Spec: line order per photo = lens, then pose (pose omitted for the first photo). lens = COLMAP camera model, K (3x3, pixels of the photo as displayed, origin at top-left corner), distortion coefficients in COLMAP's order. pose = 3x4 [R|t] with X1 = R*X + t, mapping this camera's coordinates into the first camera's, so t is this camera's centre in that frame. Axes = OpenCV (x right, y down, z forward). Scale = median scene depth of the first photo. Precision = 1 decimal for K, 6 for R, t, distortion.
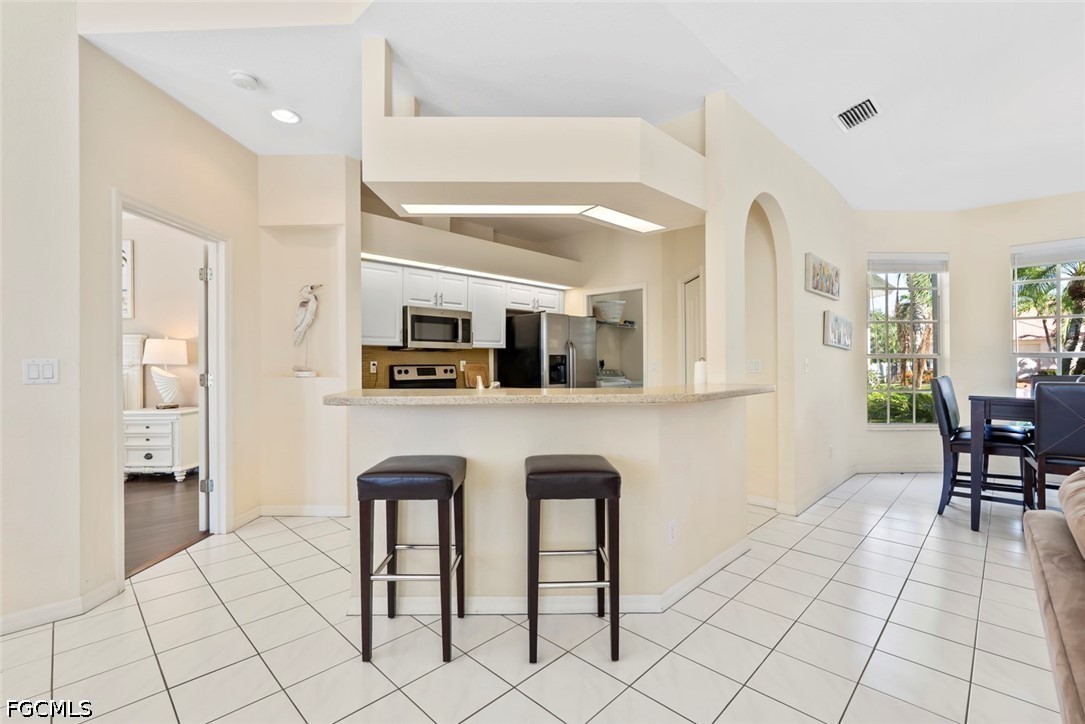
lens RADIAL K [[476.2, 0, 540.2], [0, 476.2, 363.8], [0, 0, 1]] dist [-0.008460, 0.002622]
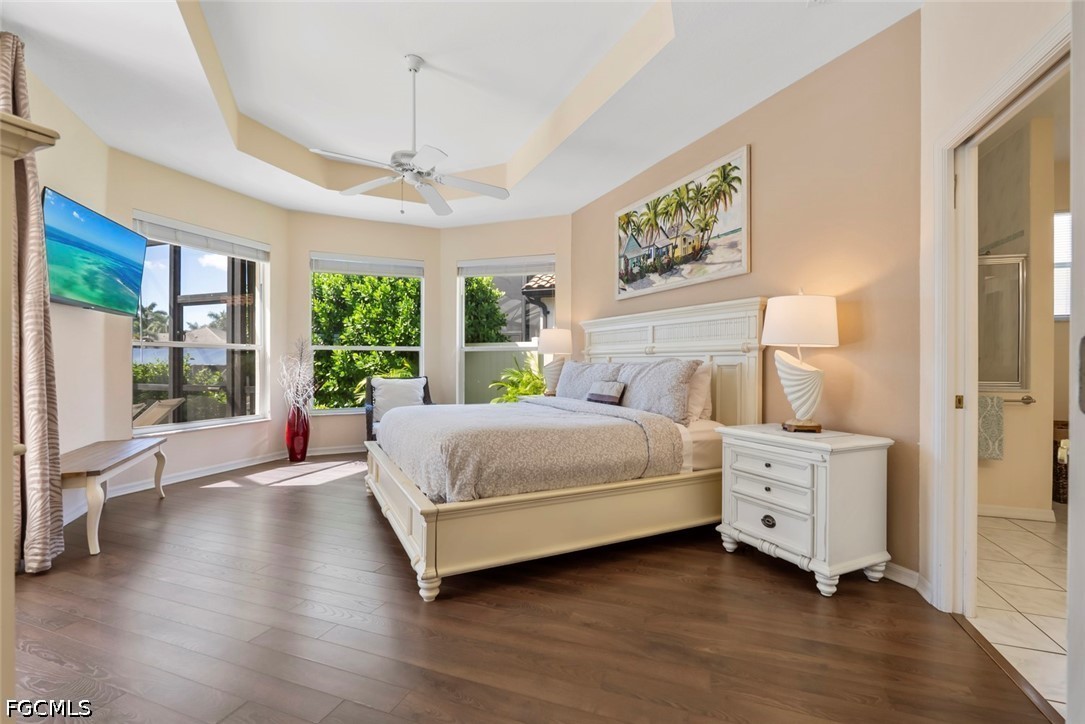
lens RADIAL K [[476.2, 0, 537.6], [0, 476.2, 361.8], [0, 0, 1]] dist [-0.008460, 0.002622]
pose [[0.409663, 0.002625, -0.912233, -0.445568], [-0.009547, 0.999953, -0.001410, 0.022784], [0.912187, 0.009287, 0.409669, 0.541427]]
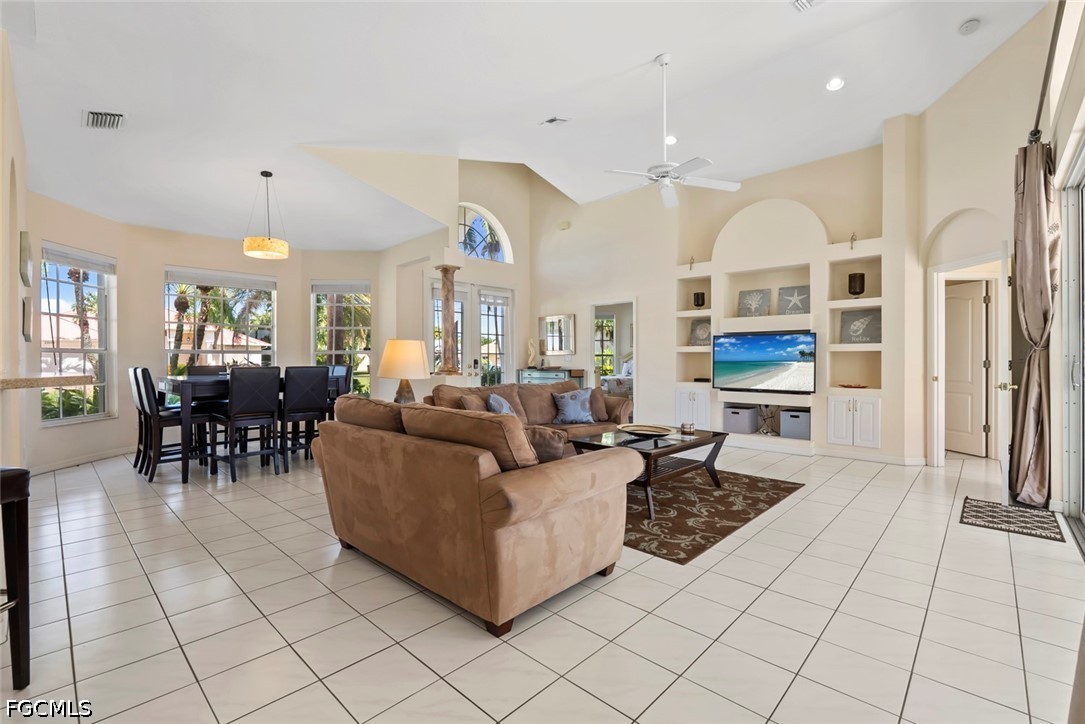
lens RADIAL K [[476.2, 0, 545.9], [0, 476.2, 356.4], [0, 0, 1]] dist [-0.008460, 0.002622]
pose [[-0.021342, 0.010301, 0.999719, -0.273415], [0.007805, 0.999918, -0.010136, 0.015062], [-0.999742, 0.007587, -0.021420, 0.022814]]
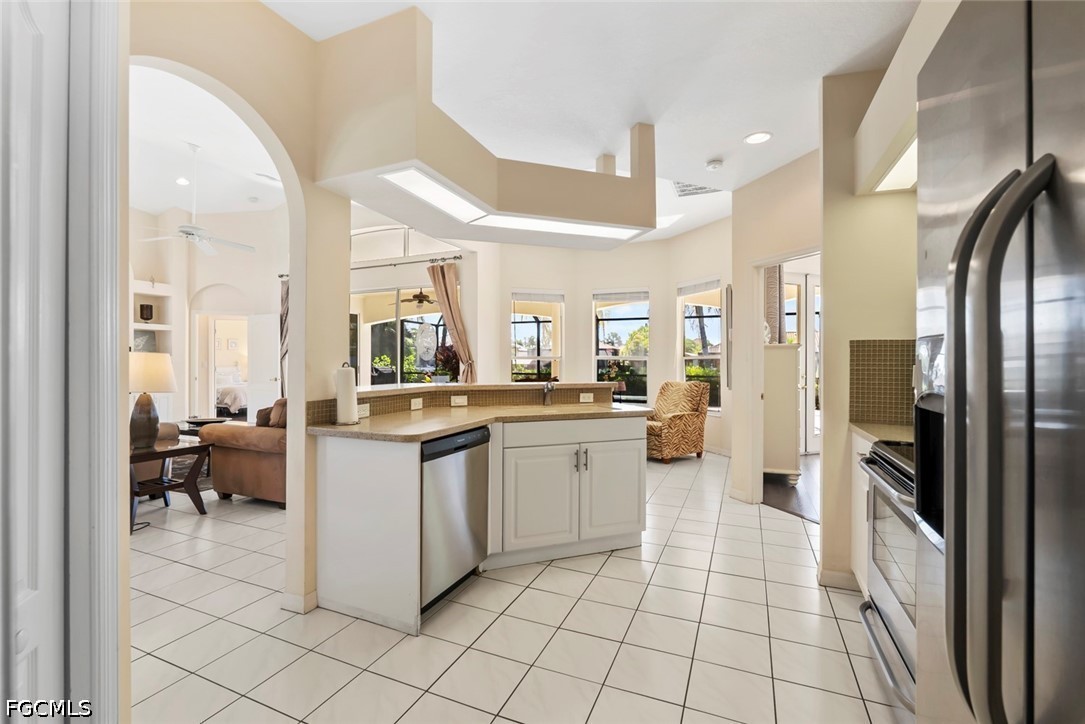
lens RADIAL K [[476.2, 0, 535.9], [0, 476.2, 360.9], [0, 0, 1]] dist [-0.008460, 0.002622]
pose [[-0.935077, 0.000747, -0.354445, 0.205038], [-0.000804, 0.999991, 0.004230, -0.012231], [0.354445, 0.004240, -0.935067, 1.163118]]
